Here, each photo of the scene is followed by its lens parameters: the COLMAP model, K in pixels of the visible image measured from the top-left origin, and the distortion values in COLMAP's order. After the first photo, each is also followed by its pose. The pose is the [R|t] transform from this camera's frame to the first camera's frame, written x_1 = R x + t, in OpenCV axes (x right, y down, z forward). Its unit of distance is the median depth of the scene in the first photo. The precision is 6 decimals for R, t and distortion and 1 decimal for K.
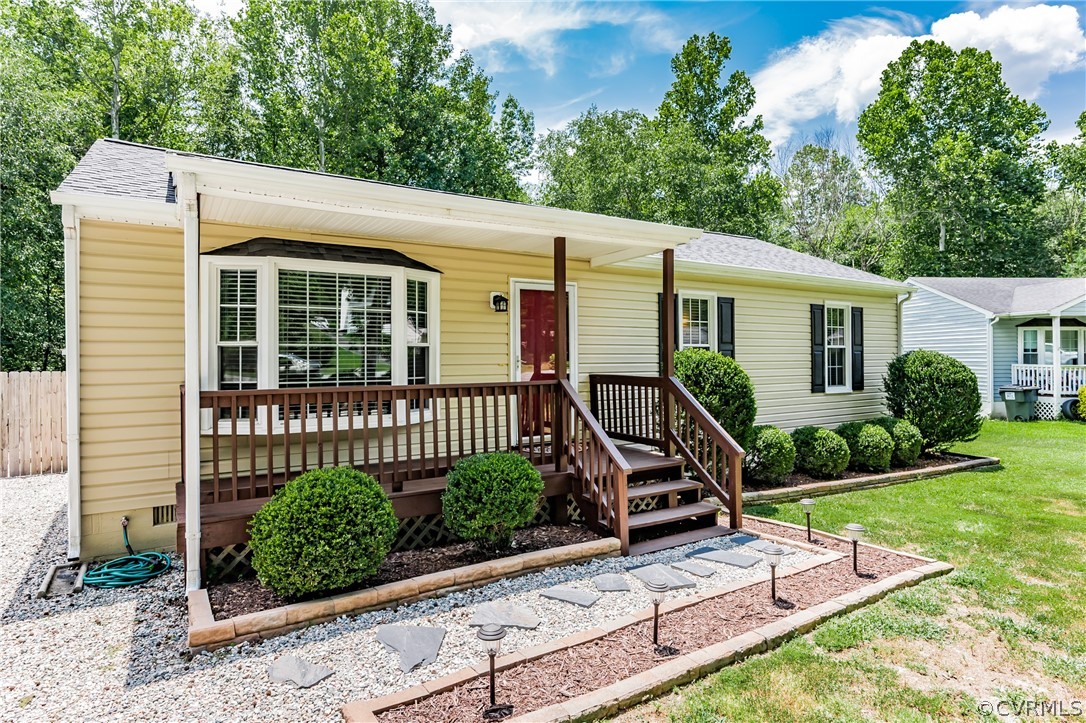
lens RADIAL K [[594.2, 0, 543.5], [0, 594.2, 356.4], [0, 0, 1]] dist [-0.002976, 0.001067]
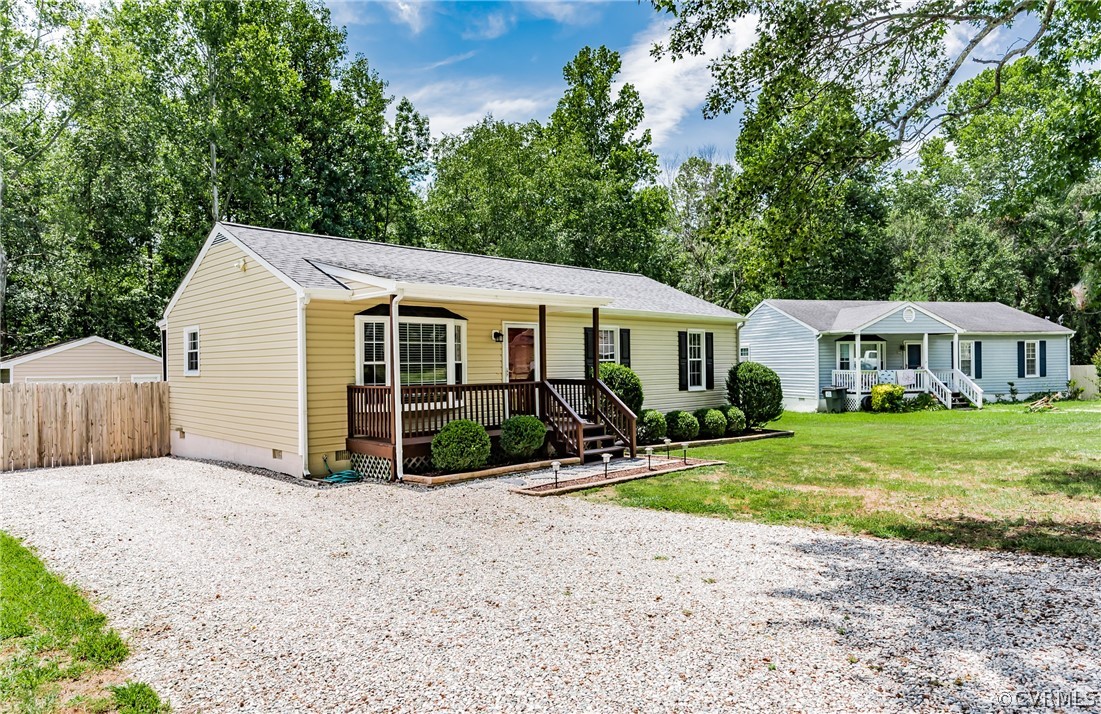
lens RADIAL K [[701.1, 0, 547.1], [0, 701.1, 366.2], [0, 0, 1]] dist [-0.001090, -0.003385]
pose [[0.979575, -0.006792, 0.200967, -0.228765], [0.006217, 0.999975, 0.003489, -0.008269], [-0.200985, -0.002169, 0.979592, -0.661271]]
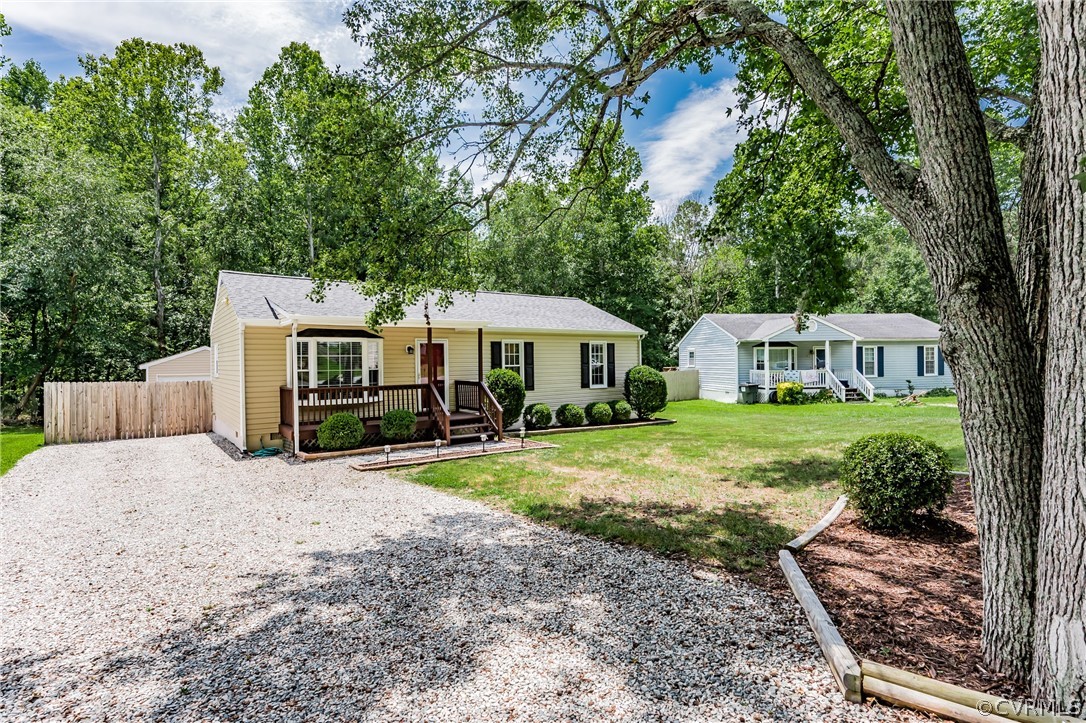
lens RADIAL K [[532.2, 0, 543.9], [0, 532.2, 362.0], [0, 0, 1]] dist [0.001445, -0.000634]
pose [[0.997286, -0.007031, 0.073292, 0.197508], [0.006726, 0.999968, 0.004402, -0.033354], [-0.073320, -0.003897, 0.997301, -0.743272]]
